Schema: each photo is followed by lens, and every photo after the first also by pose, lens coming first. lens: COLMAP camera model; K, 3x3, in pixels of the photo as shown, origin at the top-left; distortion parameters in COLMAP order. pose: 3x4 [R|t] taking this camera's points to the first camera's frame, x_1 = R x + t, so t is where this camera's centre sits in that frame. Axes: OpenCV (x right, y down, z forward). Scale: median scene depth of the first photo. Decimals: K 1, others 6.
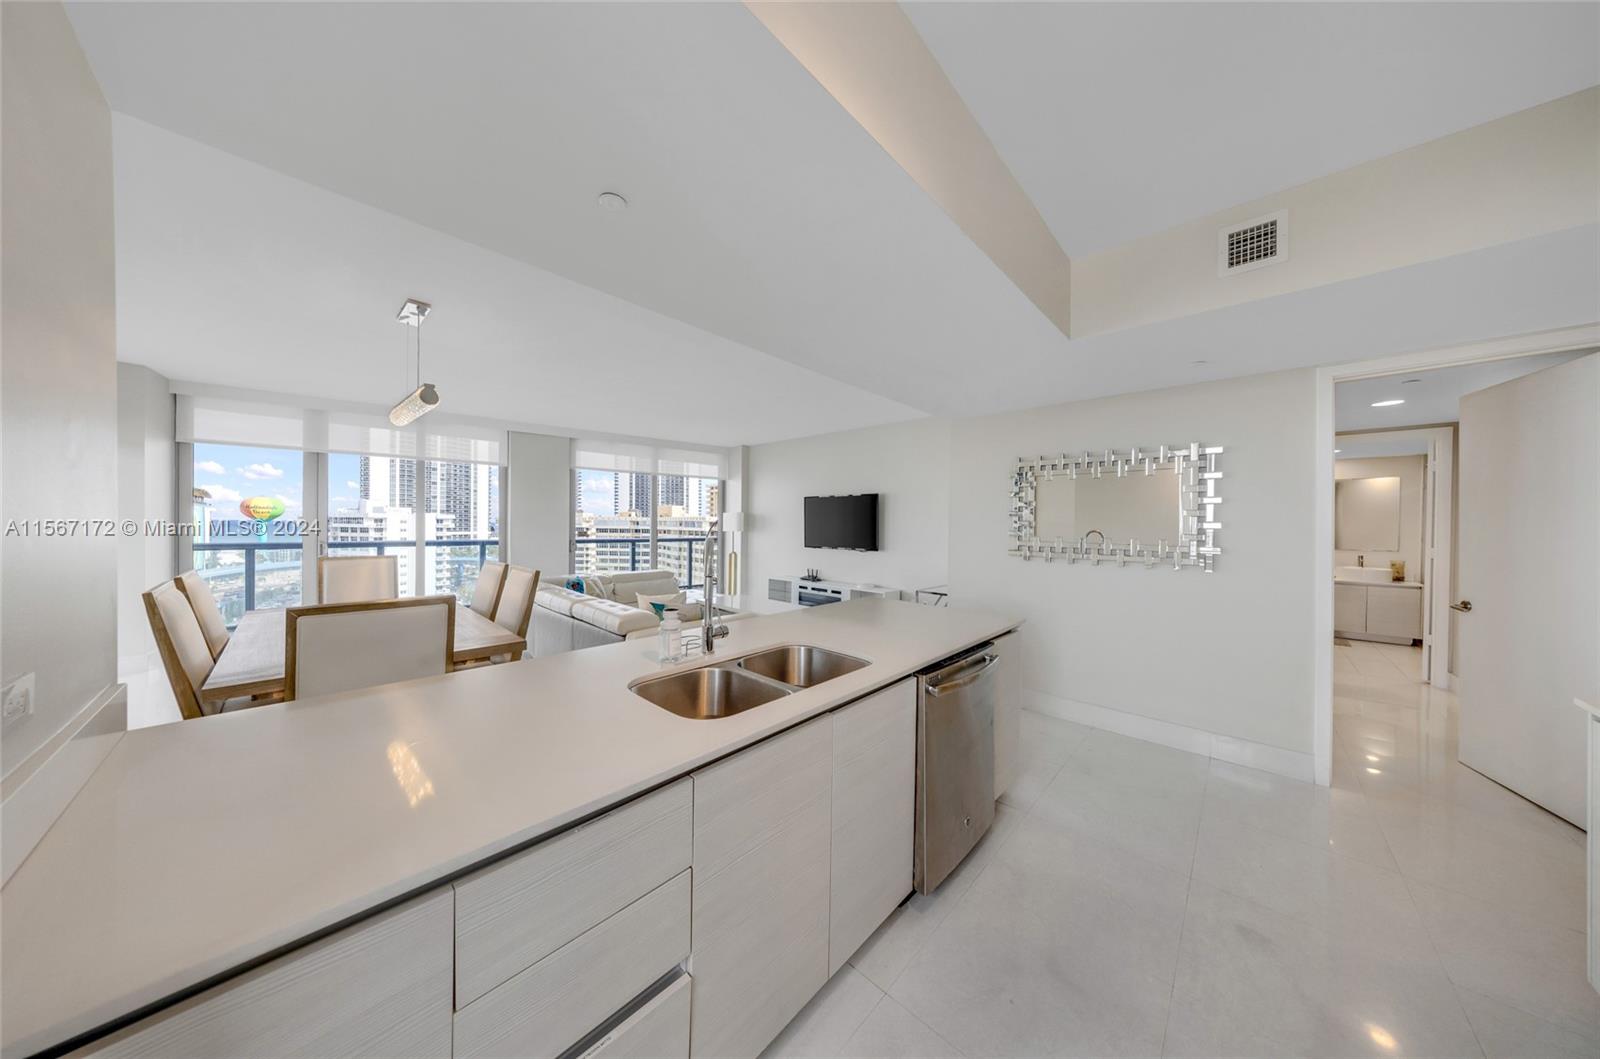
lens RADIAL K [[468.9, 0, 802.9], [0, 468.9, 525.7], [0, 0, 1]] dist [0.001181, 0.000057]
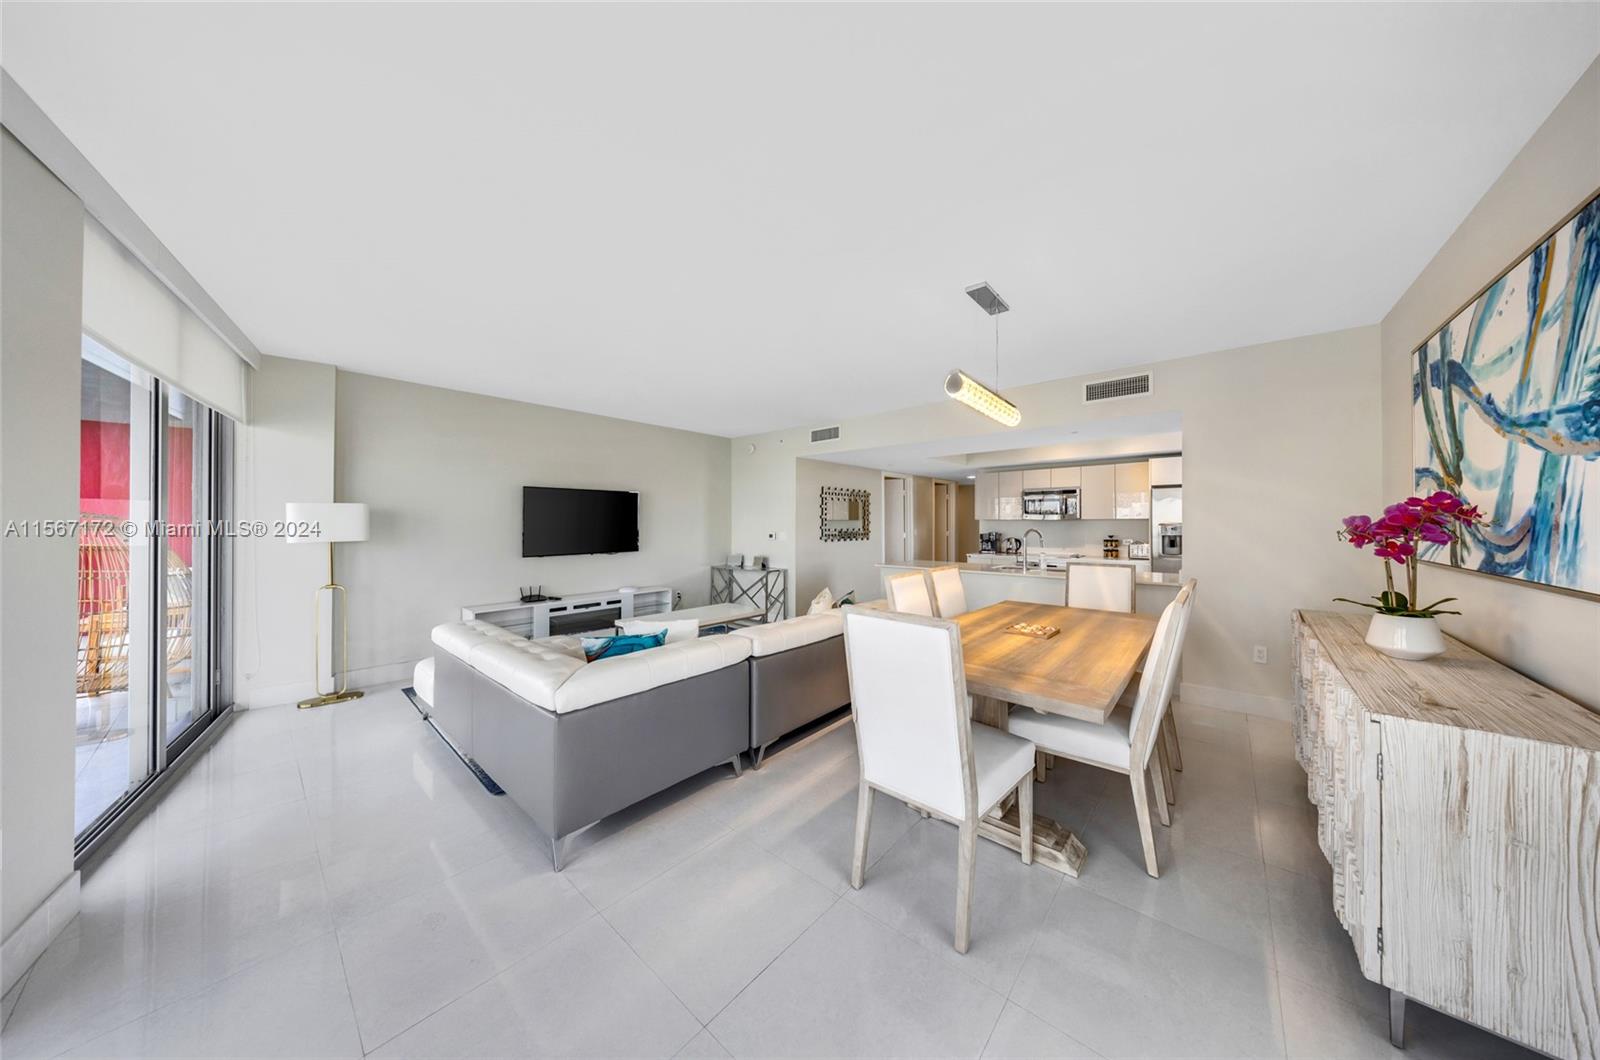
lens RADIAL K [[476.6, 0, 813.9], [0, 476.6, 519.5], [0, 0, 1]] dist [-0.003633, -0.000189]
pose [[-0.027613, -0.005773, 0.999602, -0.100892], [0.004141, 0.999974, 0.005890, -0.001948], [-0.999610, 0.004302, -0.027588, 0.079252]]
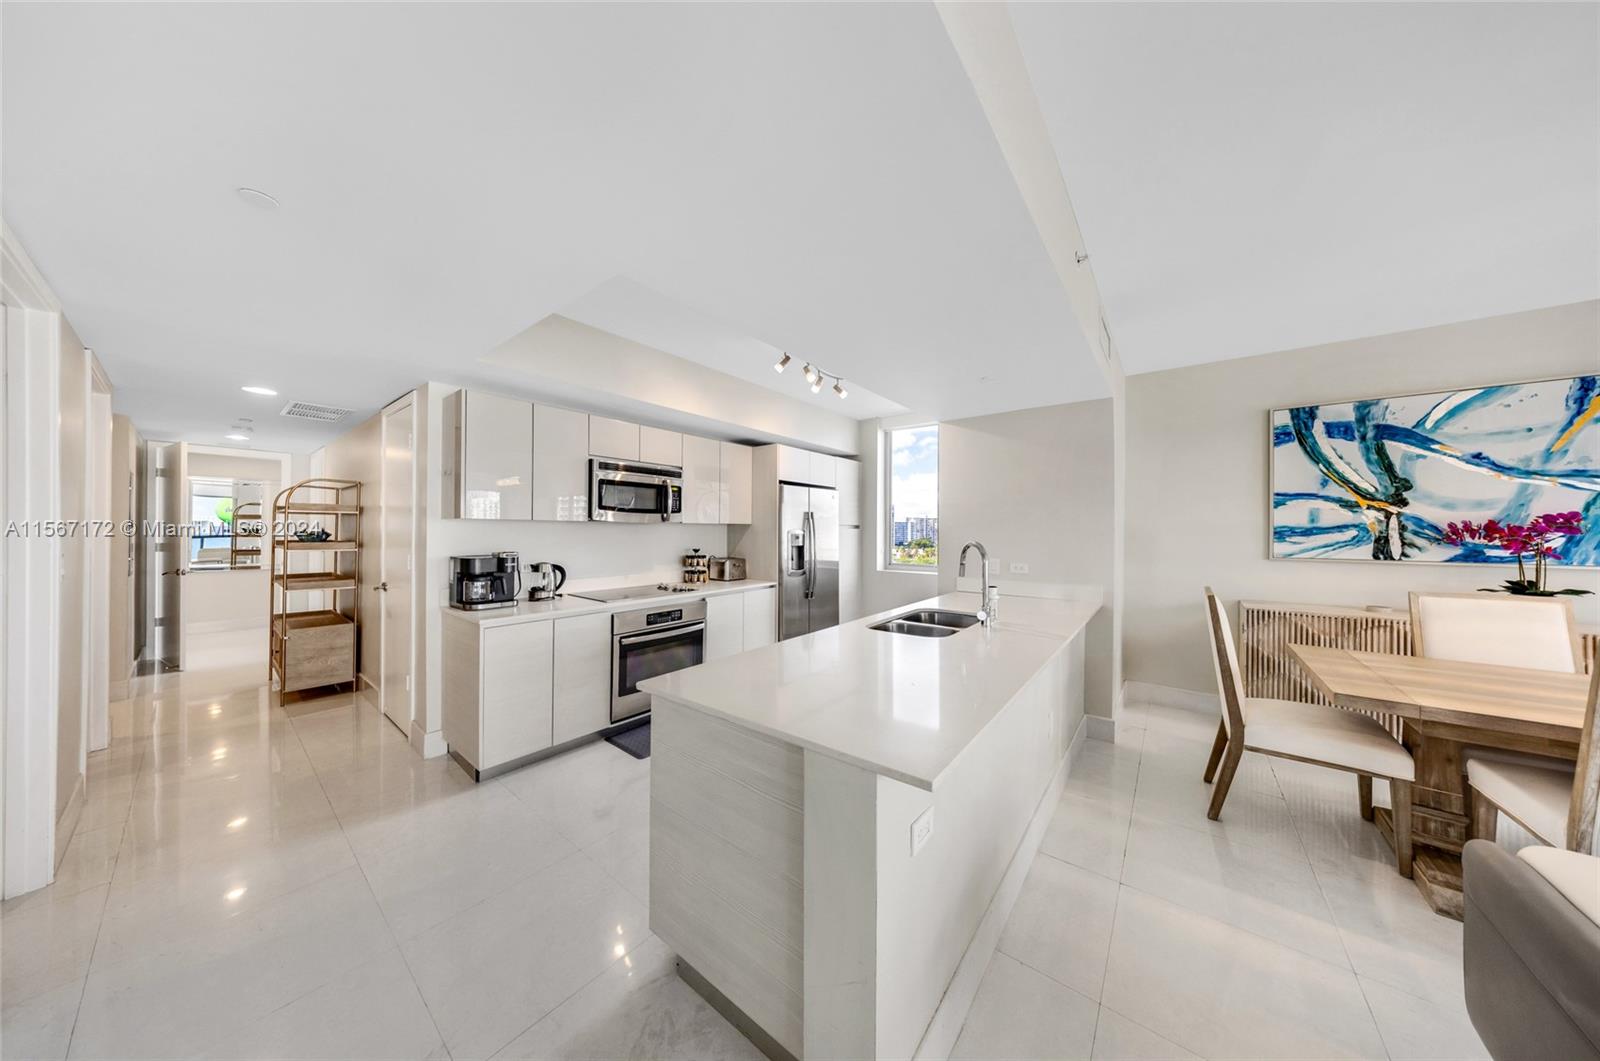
lens RADIAL K [[476.6, 0, 799.3], [0, 476.6, 529.3], [0, 0, 1]] dist [-0.003633, -0.000189]
pose [[-0.997545, -0.015200, -0.068363, 0.014518], [-0.015271, 0.999883, 0.000513, -0.000286], [0.068347, 0.001556, -0.997660, 0.080611]]
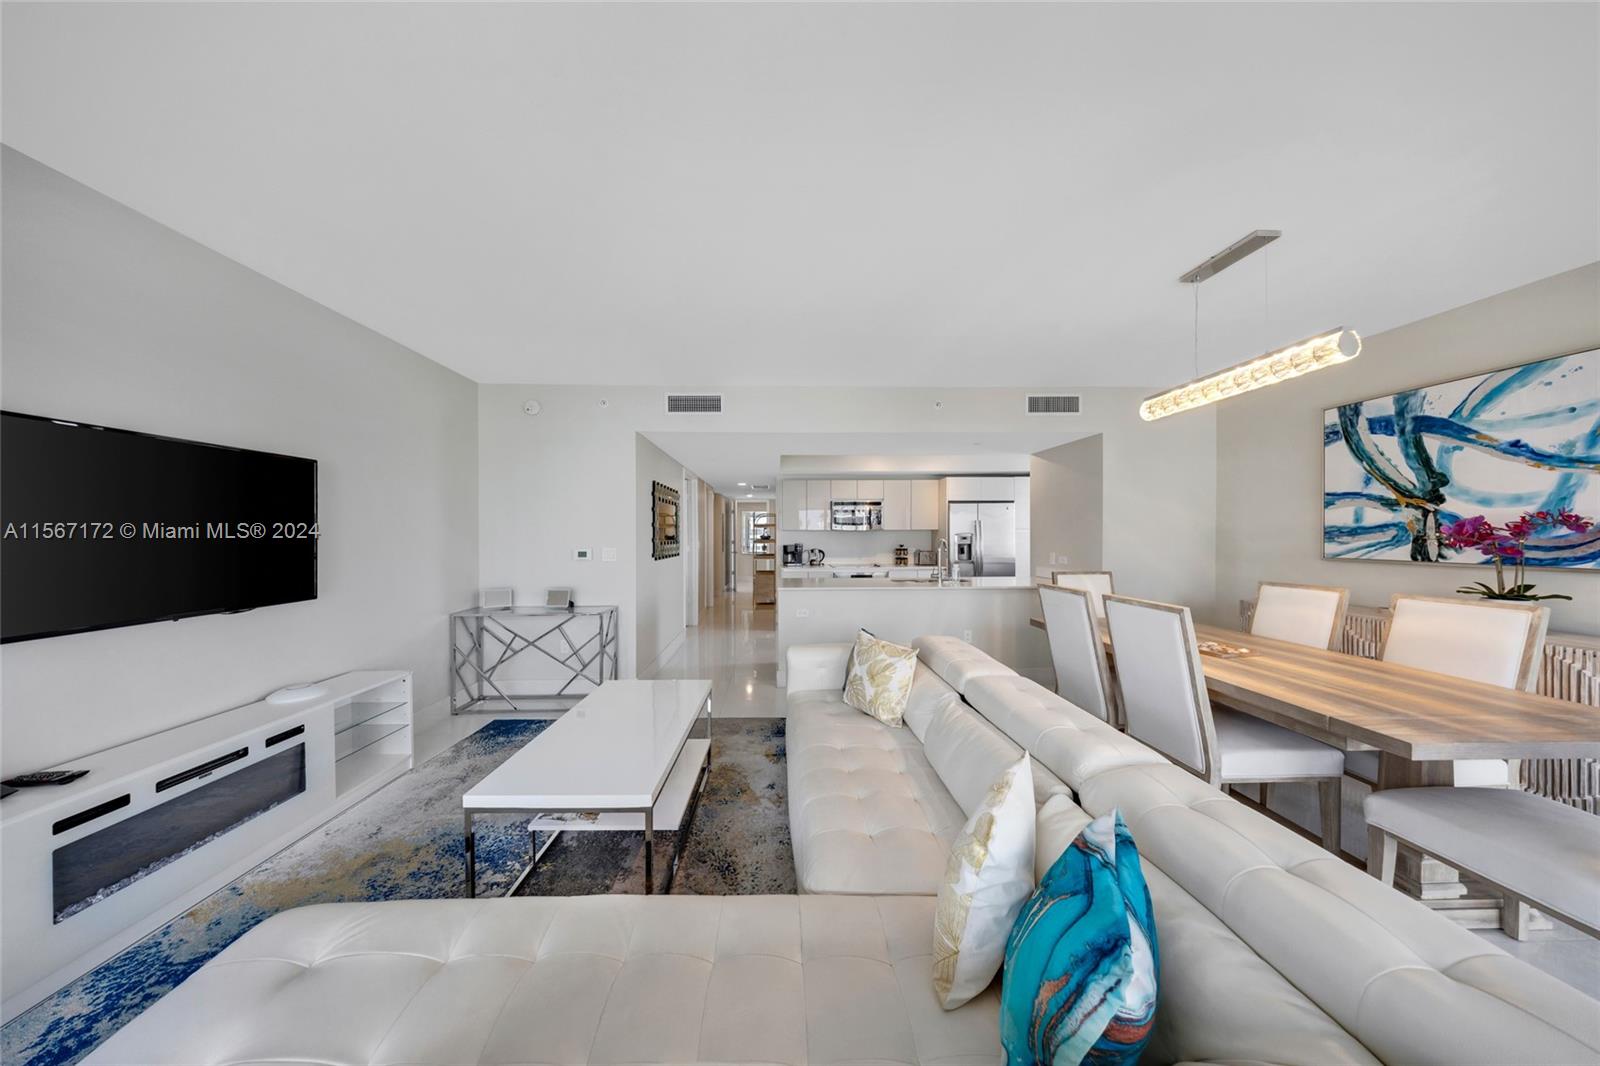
lens RADIAL K [[476.6, 0, 788.0], [0, 476.6, 540.3], [0, 0, 1]] dist [-0.003633, -0.000189]
pose [[-0.690880, -0.018848, 0.722723, -0.052304], [-0.002635, 0.999719, 0.023553, -0.001128], [-0.722964, 0.014368, -0.690736, 0.118461]]
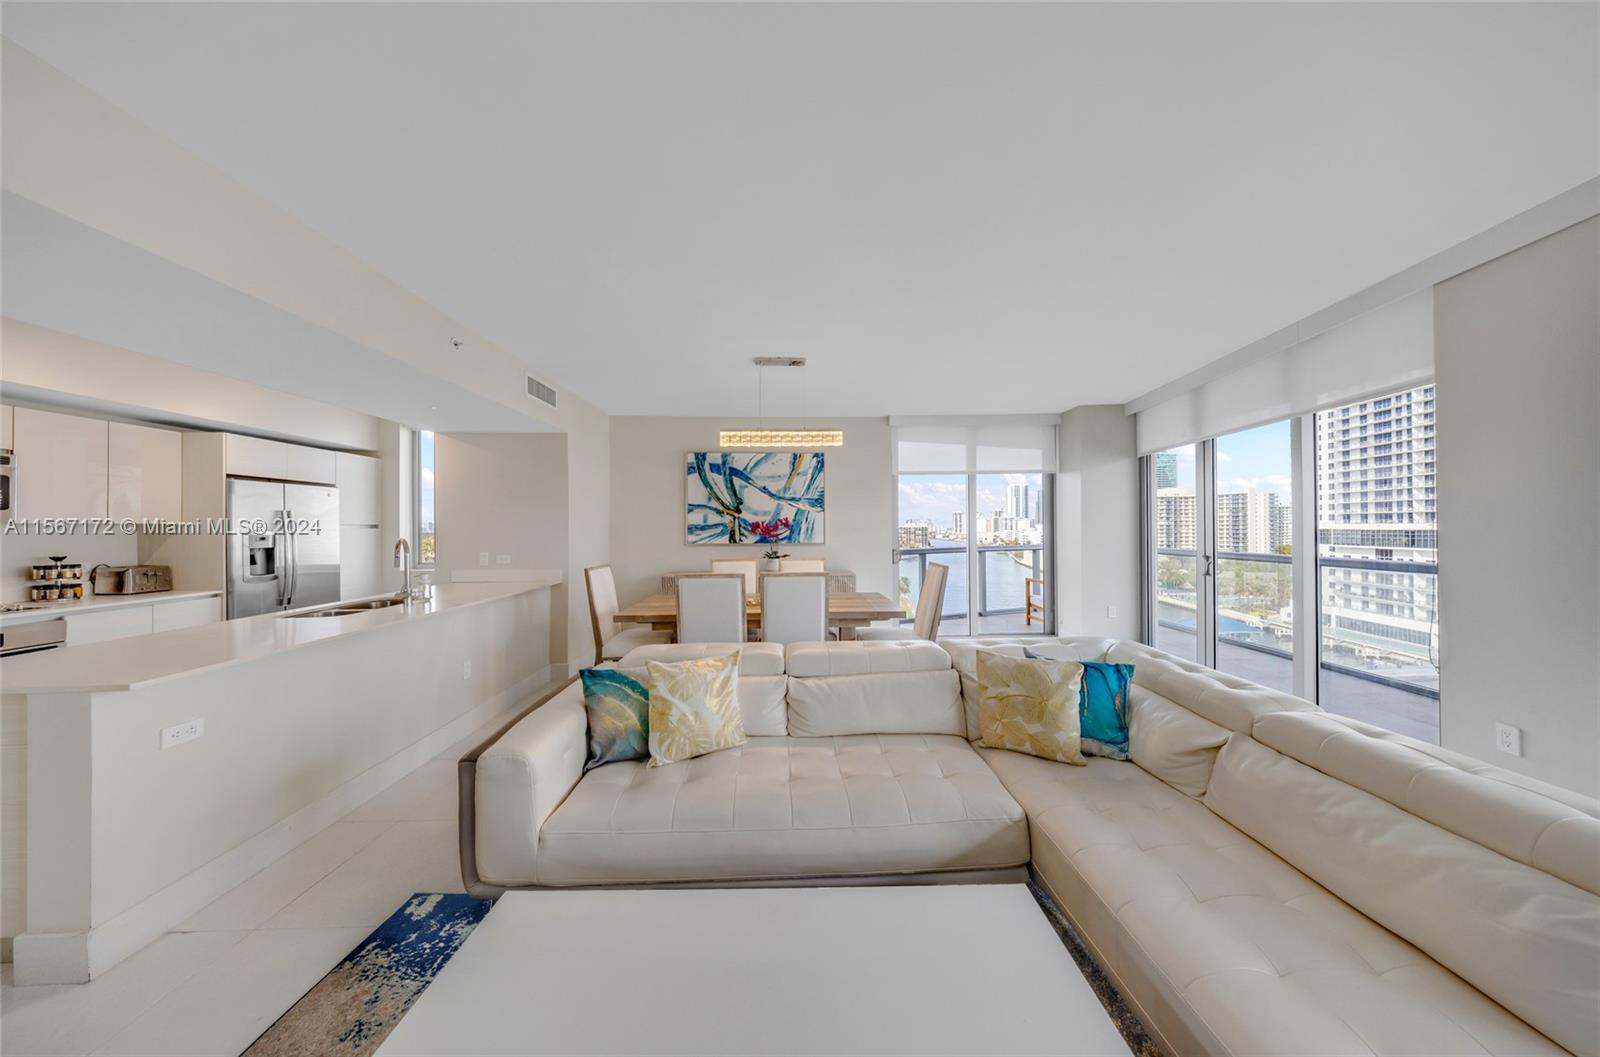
lens RADIAL K [[475.1, 0, 803.7], [0, 475.1, 521.7], [0, 0, 1]] dist [-0.005751, 0.001331]
pose [[-0.716654, -0.016189, -0.697241, -0.000992], [-0.004911, 0.999823, -0.018166, -0.000600], [0.697412, -0.009595, -0.716606, 0.112704]]
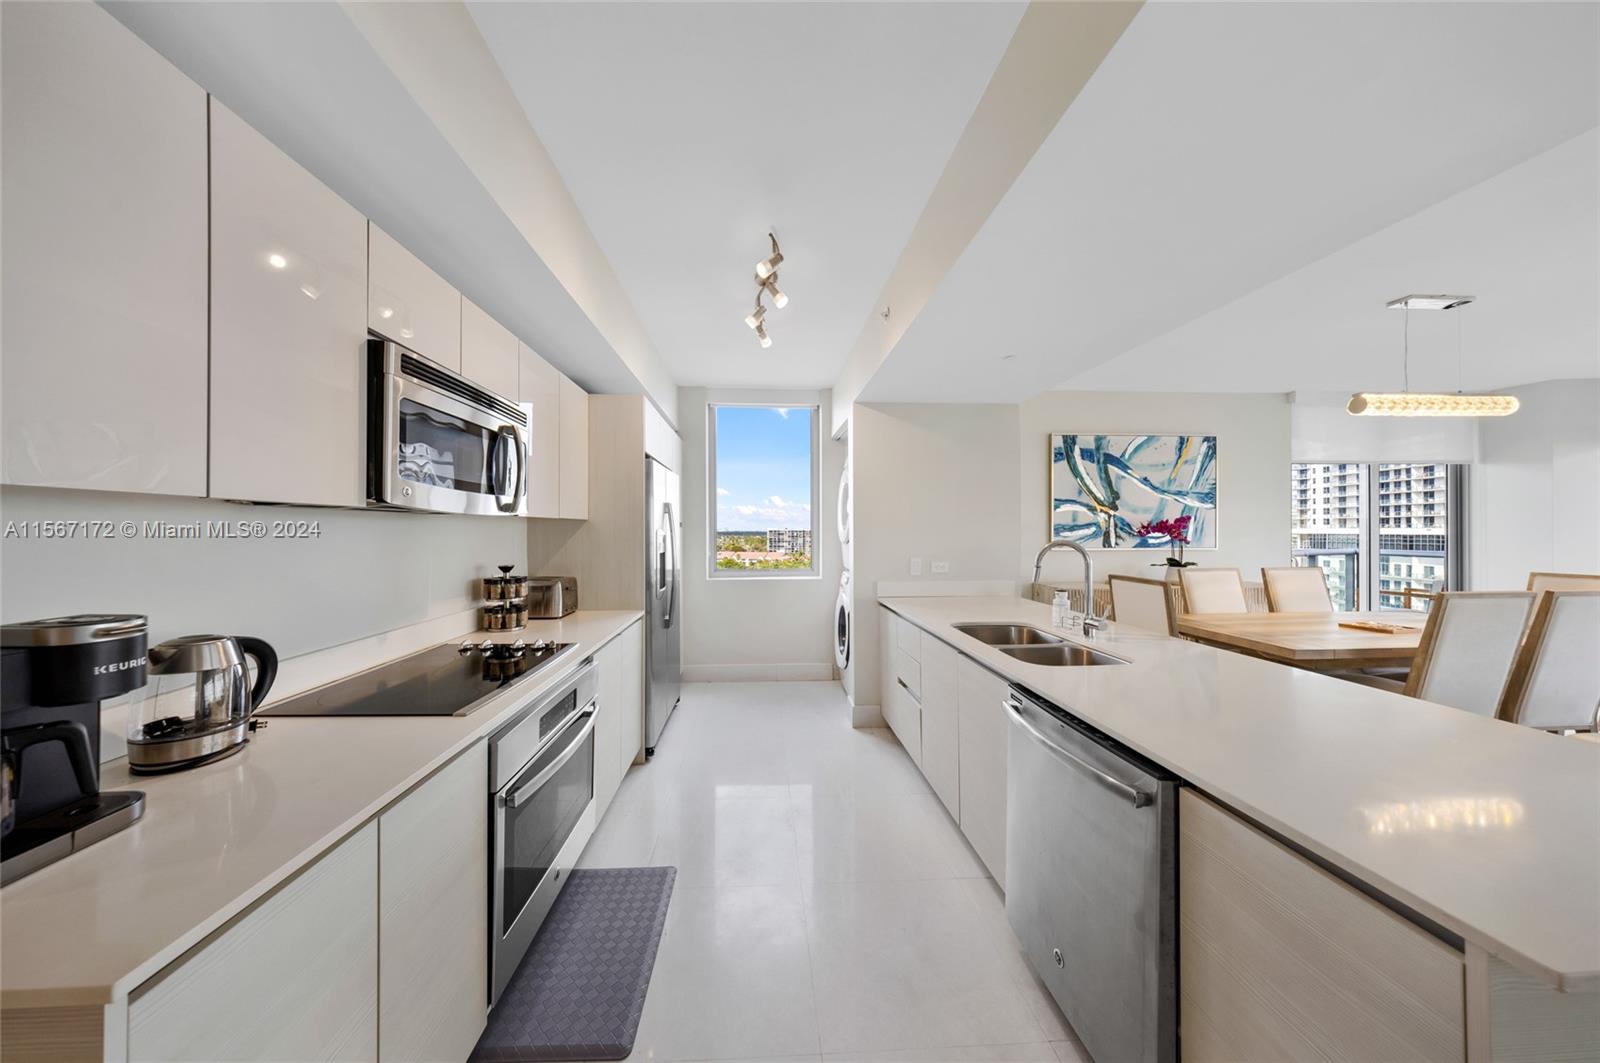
lens RADIAL K [[476.6, 0, 776.4], [0, 476.6, 531.8], [0, 0, 1]] dist [-0.003633, -0.000189]
pose [[-0.716858, -0.007870, -0.697175, 0.040110], [-0.006465, 0.999968, -0.004641, 0.000395], [0.697189, 0.001181, -0.716886, 0.045789]]
